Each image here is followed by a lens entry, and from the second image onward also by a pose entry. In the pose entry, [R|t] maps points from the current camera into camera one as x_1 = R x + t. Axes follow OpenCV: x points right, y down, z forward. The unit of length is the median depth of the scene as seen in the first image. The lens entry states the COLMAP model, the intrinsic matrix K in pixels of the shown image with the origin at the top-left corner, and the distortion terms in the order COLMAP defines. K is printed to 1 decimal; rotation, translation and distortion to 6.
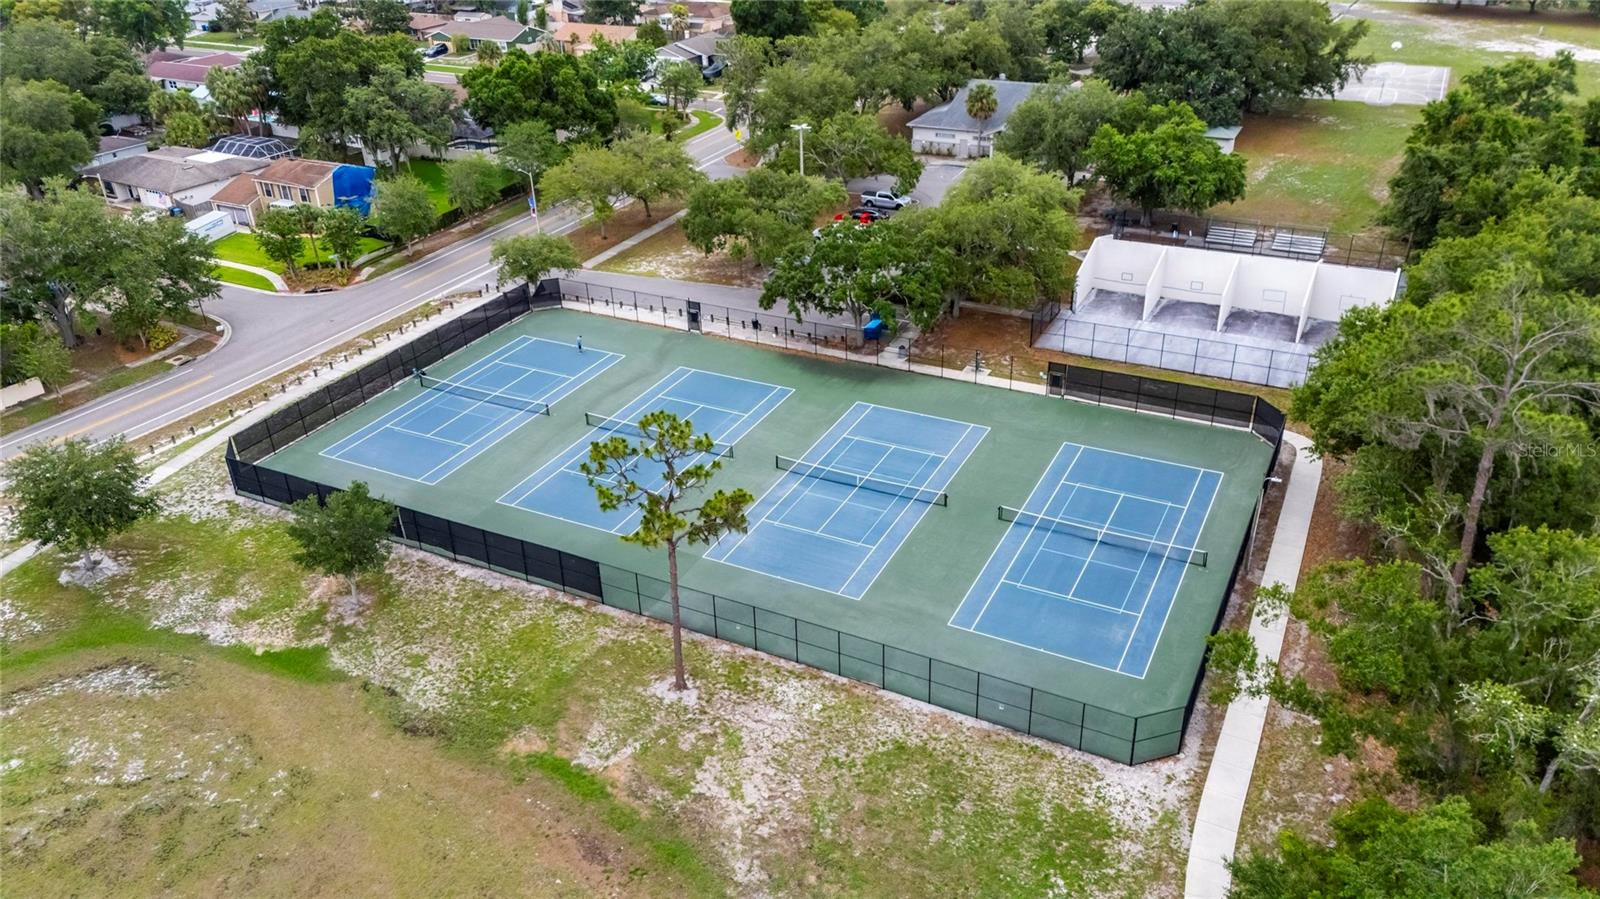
lens RADIAL K [[1160.6, 0, 802.9], [0, 1160.6, 446.3], [0, 0, 1]] dist [0.048373, -0.026431]
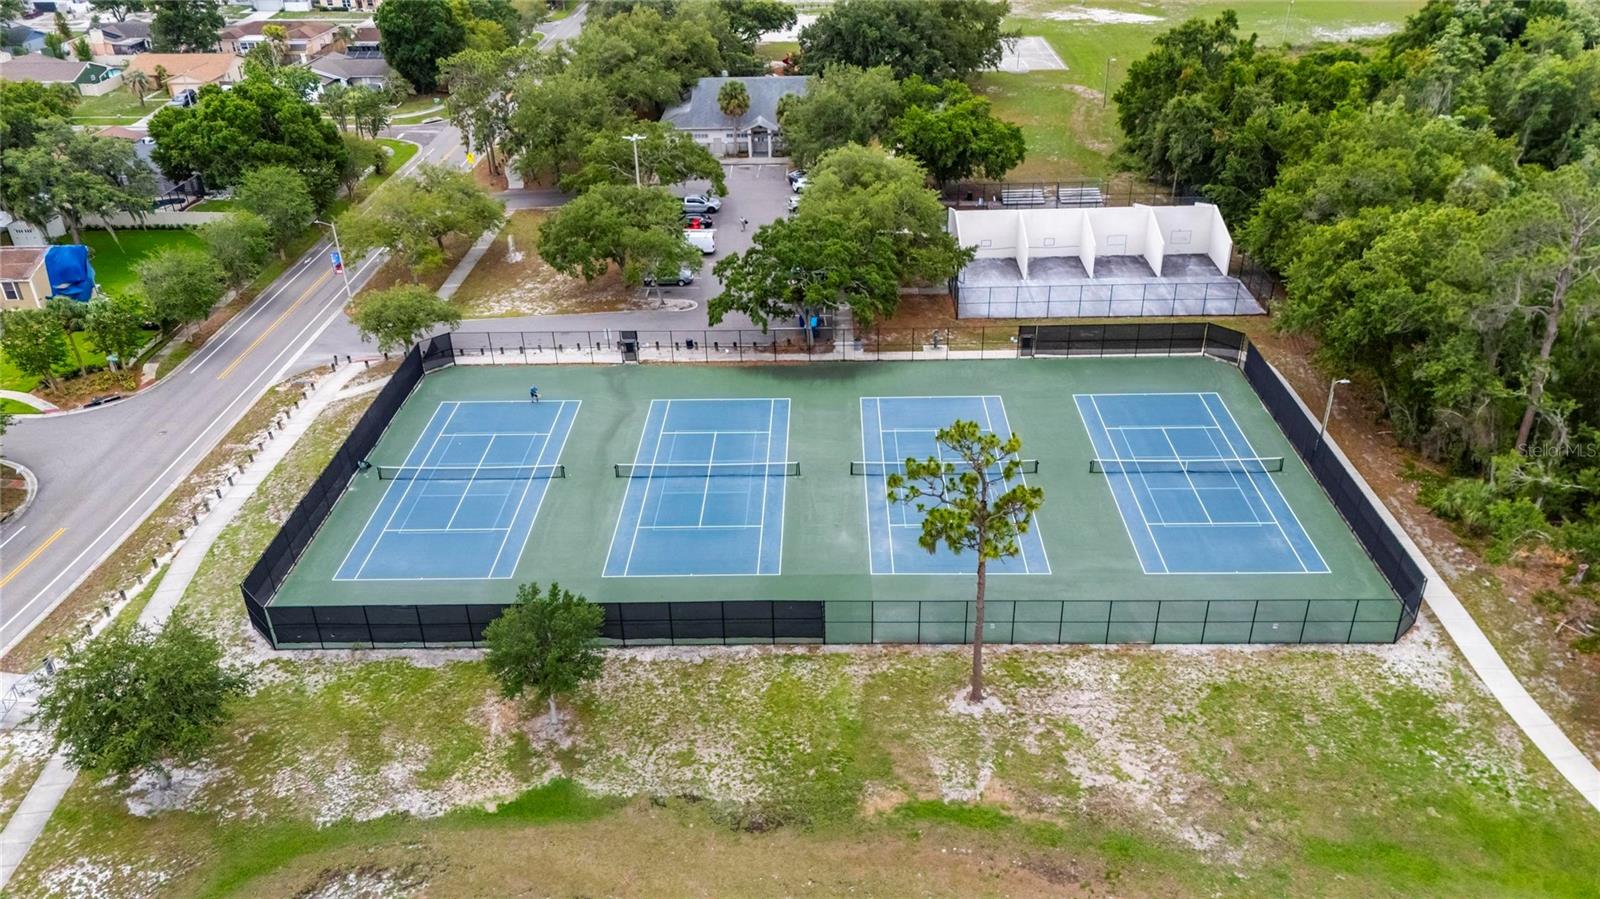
lens RADIAL K [[1160.6, 0, 789.4], [0, 1160.6, 450.6], [0, 0, 1]] dist [0.048373, -0.026431]
pose [[0.901175, -0.206624, 0.381039, -0.404690], [0.206299, 0.977579, 0.042200, -0.049519], [-0.381215, 0.040578, 0.923595, 0.103298]]
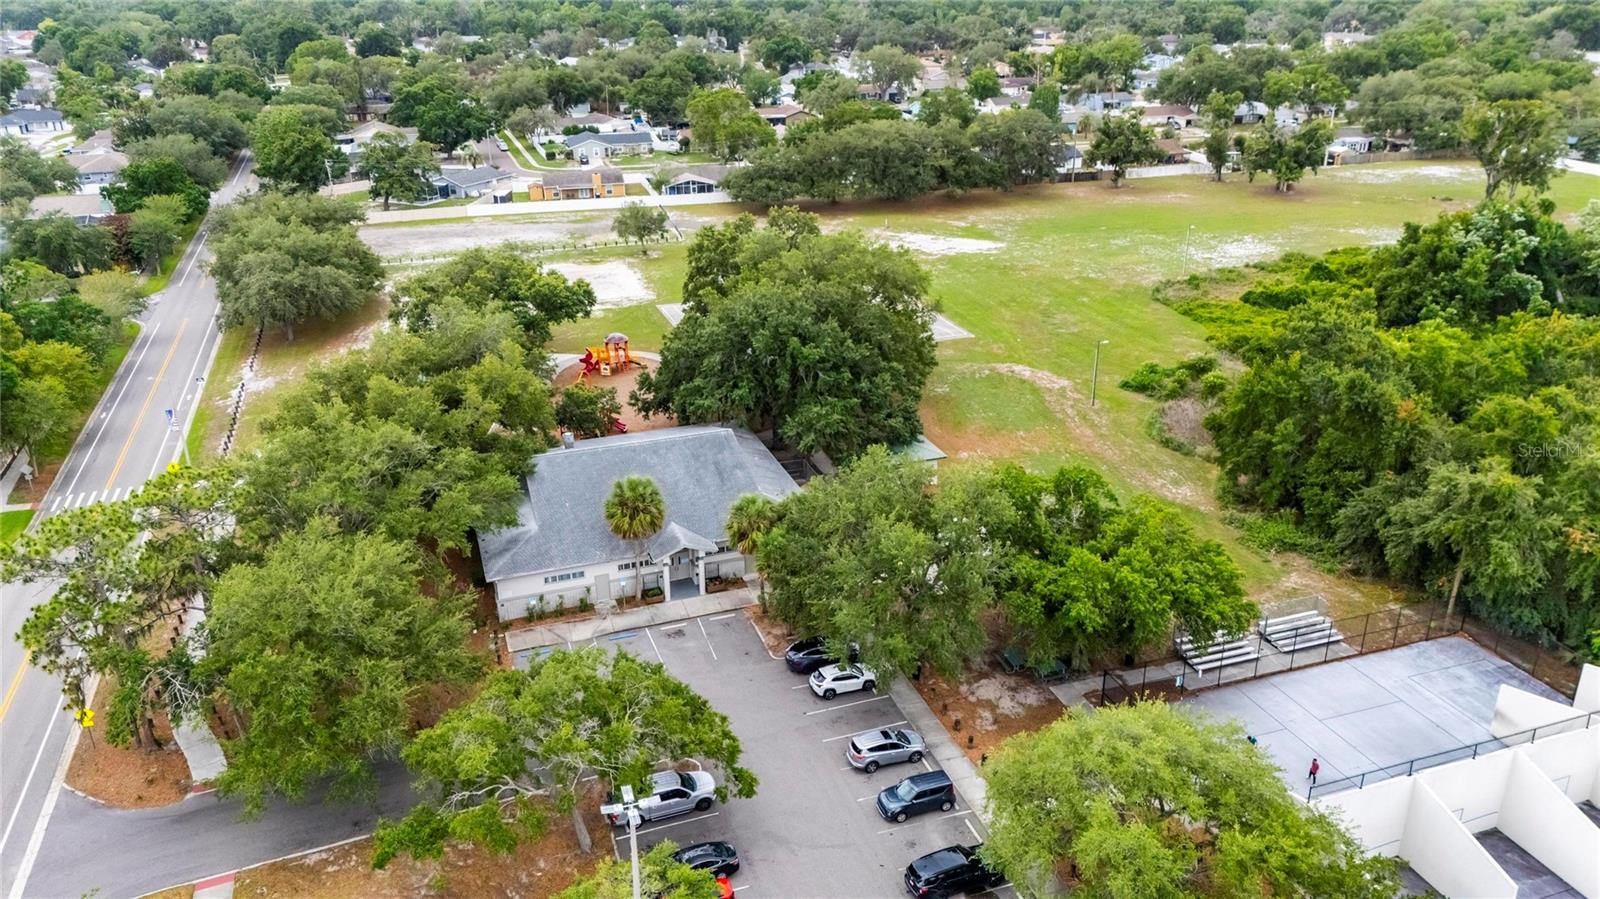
lens RADIAL K [[1160.6, 0, 804.0], [0, 1160.6, 448.2], [0, 0, 1]] dist [0.048373, -0.026431]
pose [[0.687213, -0.257097, 0.679440, -0.251641], [0.344125, 0.938896, 0.007212, -0.483036], [-0.639778, 0.228856, 0.733695, 0.877233]]
